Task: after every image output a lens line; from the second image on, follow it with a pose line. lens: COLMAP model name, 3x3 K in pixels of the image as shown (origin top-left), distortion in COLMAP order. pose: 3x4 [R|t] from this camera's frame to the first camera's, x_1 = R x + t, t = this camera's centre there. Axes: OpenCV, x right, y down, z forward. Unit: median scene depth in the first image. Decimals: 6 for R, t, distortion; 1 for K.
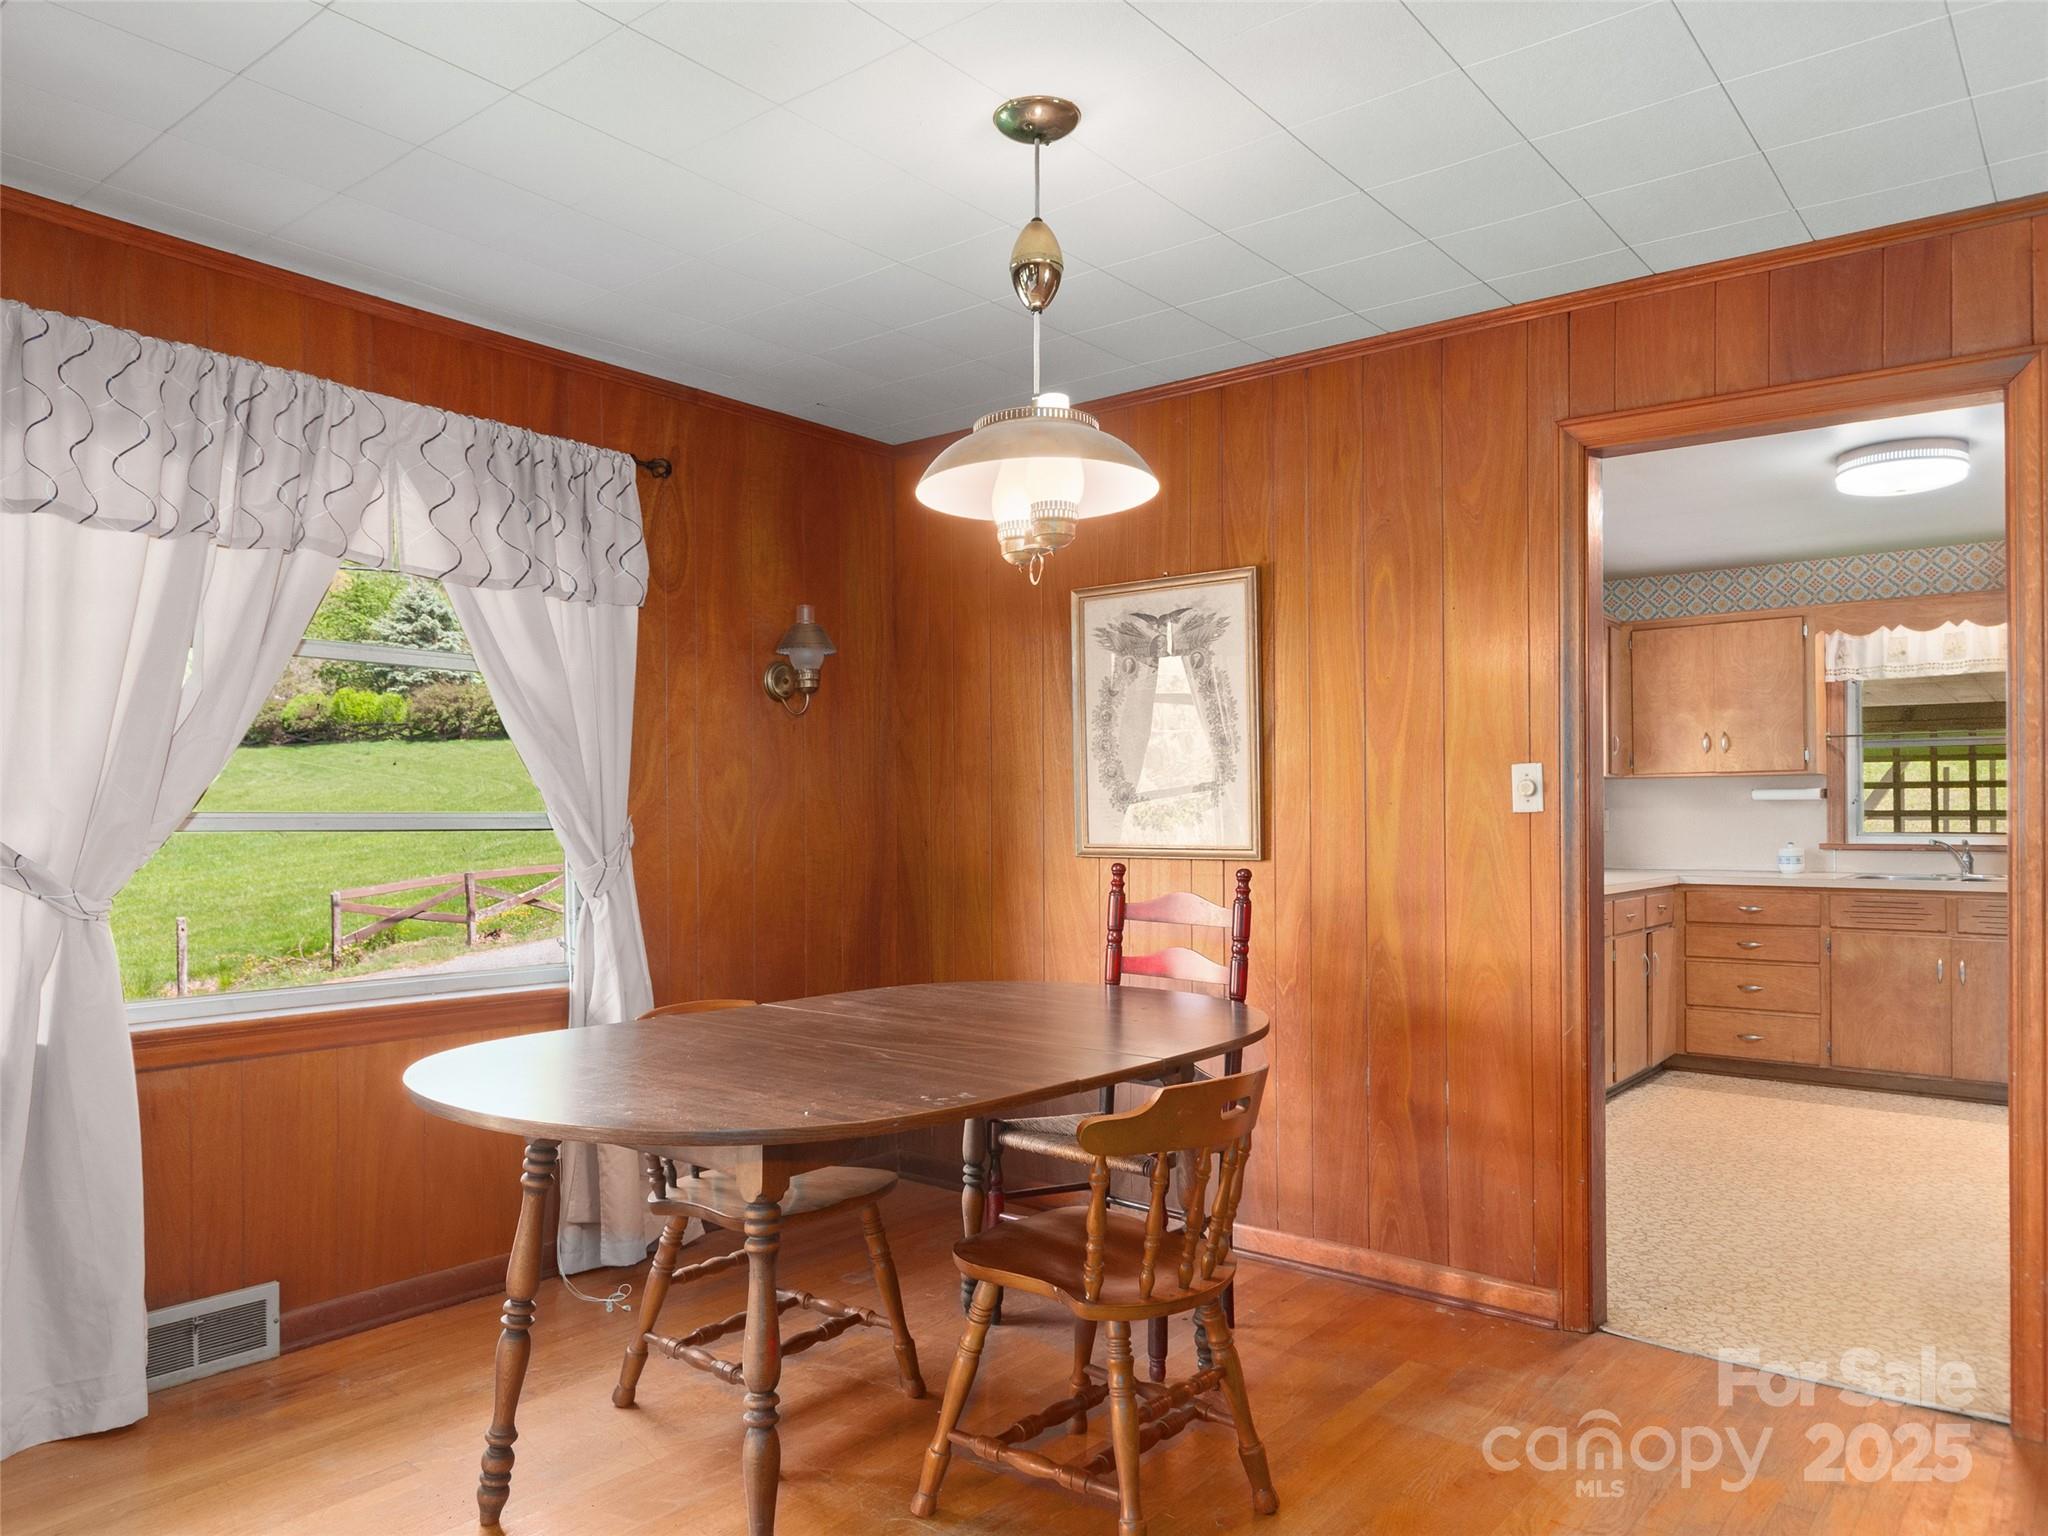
lens RADIAL K [[1407.3, 0, 1026.4], [0, 1407.3, 802.4], [0, 0, 1]] dist [0.021367, -0.003617]
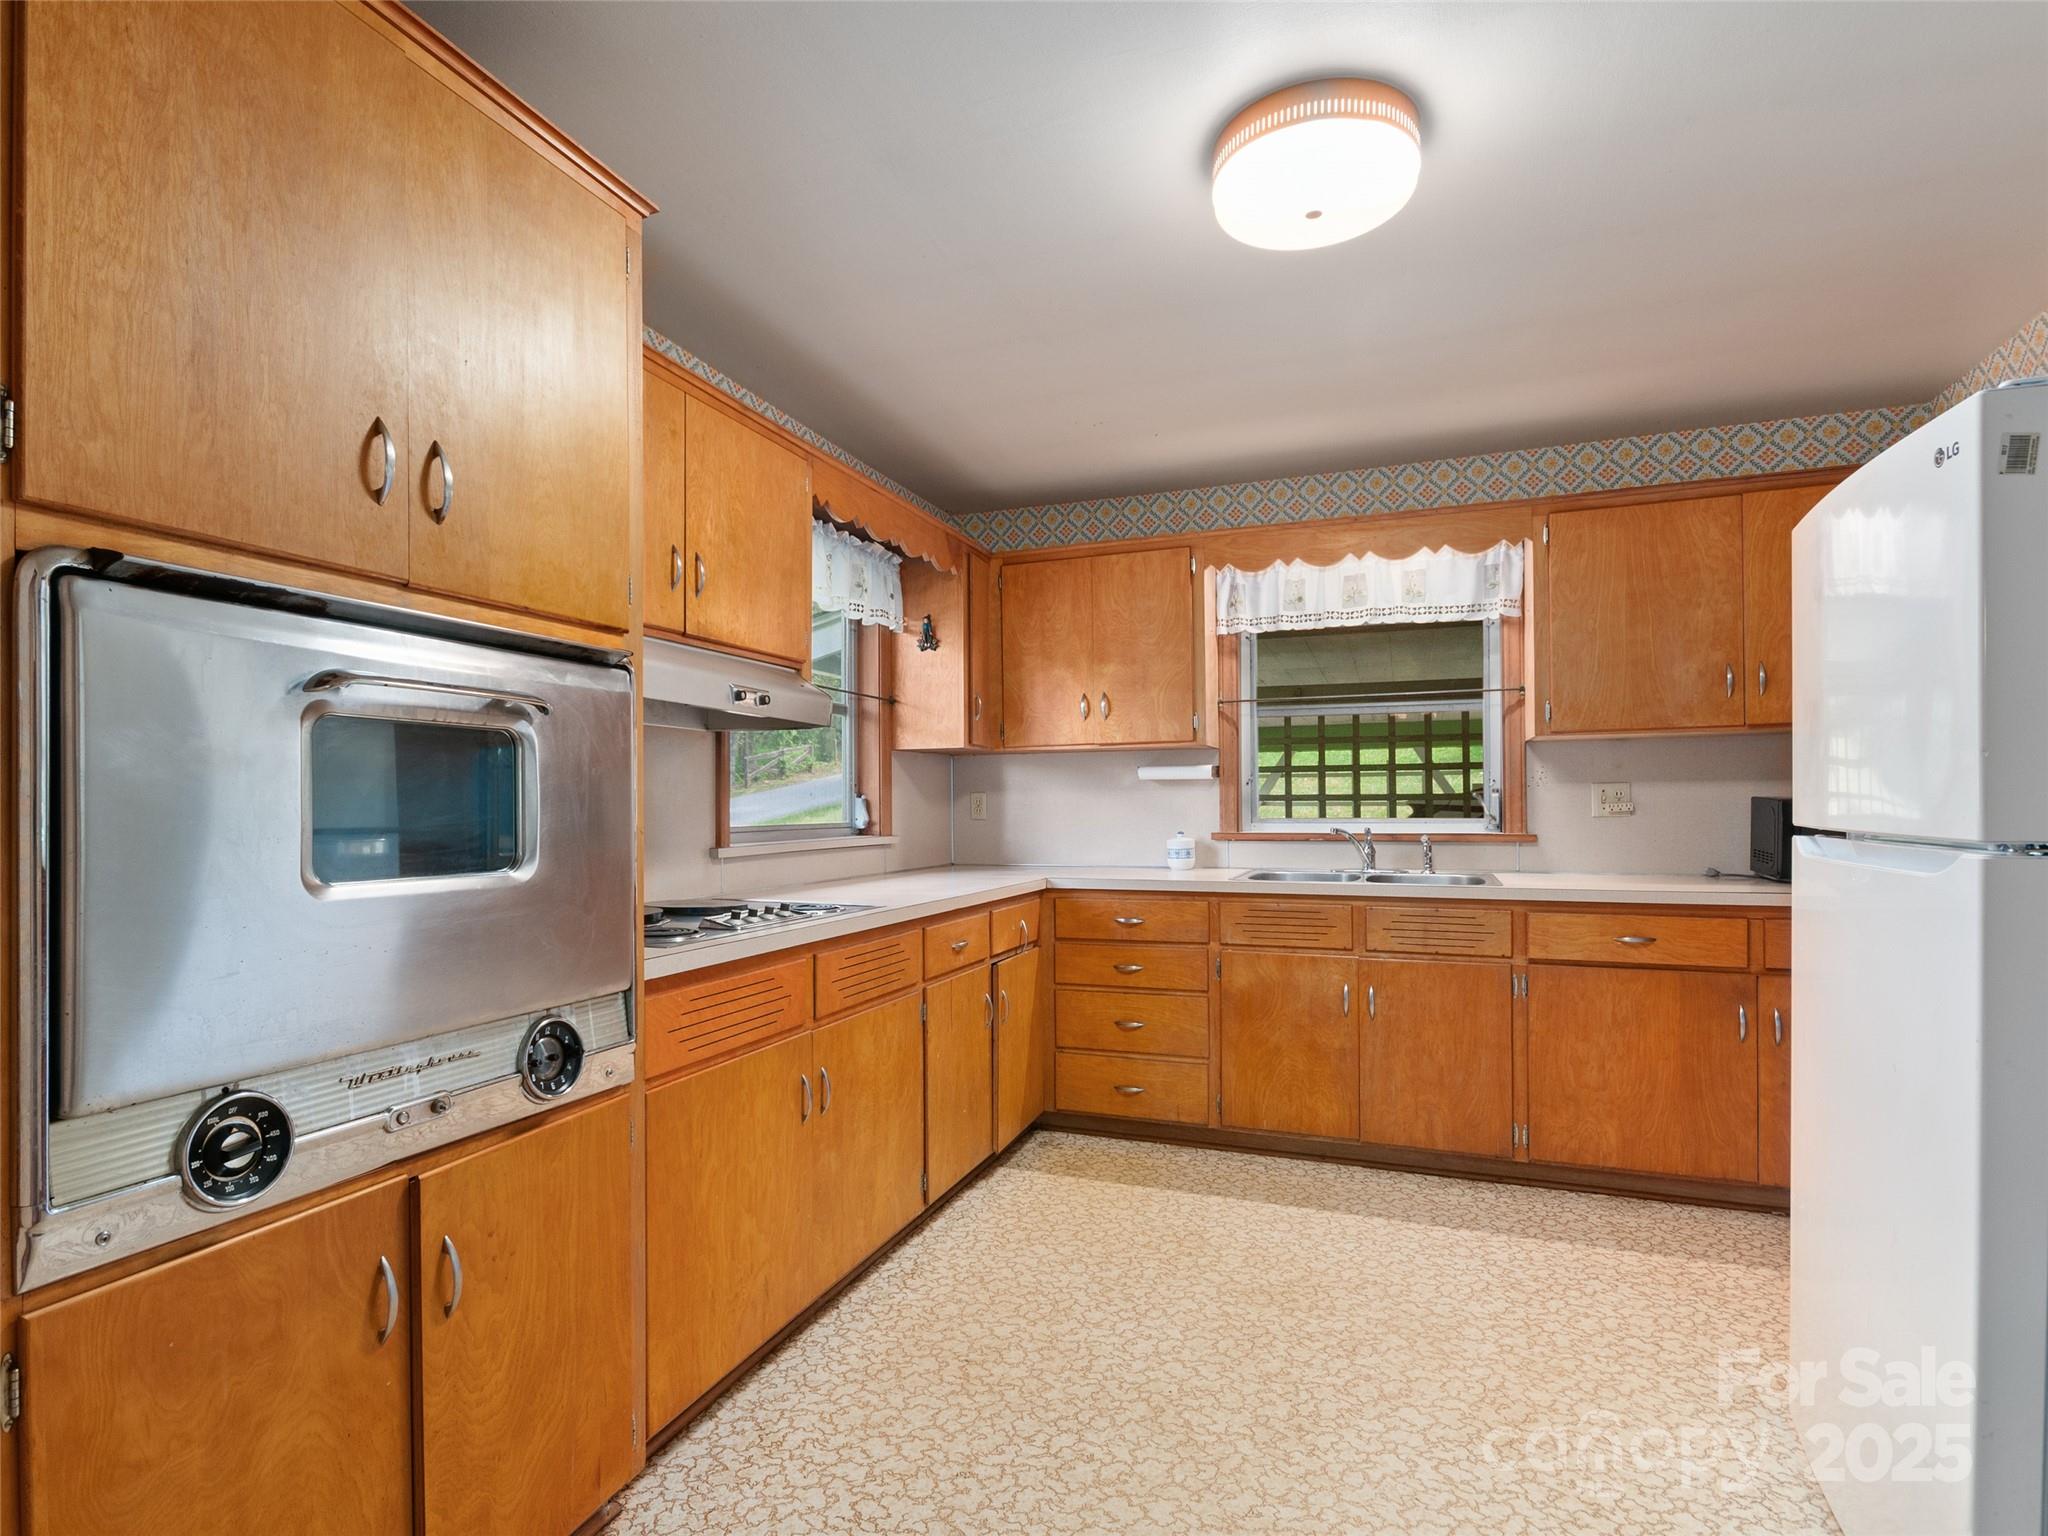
lens RADIAL K [[1050.7, 0, 1019.7], [0, 1050.7, 782.2], [0, 0, 1]] dist [0.003940, 0.000421]
pose [[0.952748, 0.003908, 0.303738, 0.277351], [0.000034, 0.999916, -0.012973, 0.007855], [-0.303763, 0.012370, 0.952667, 0.467639]]
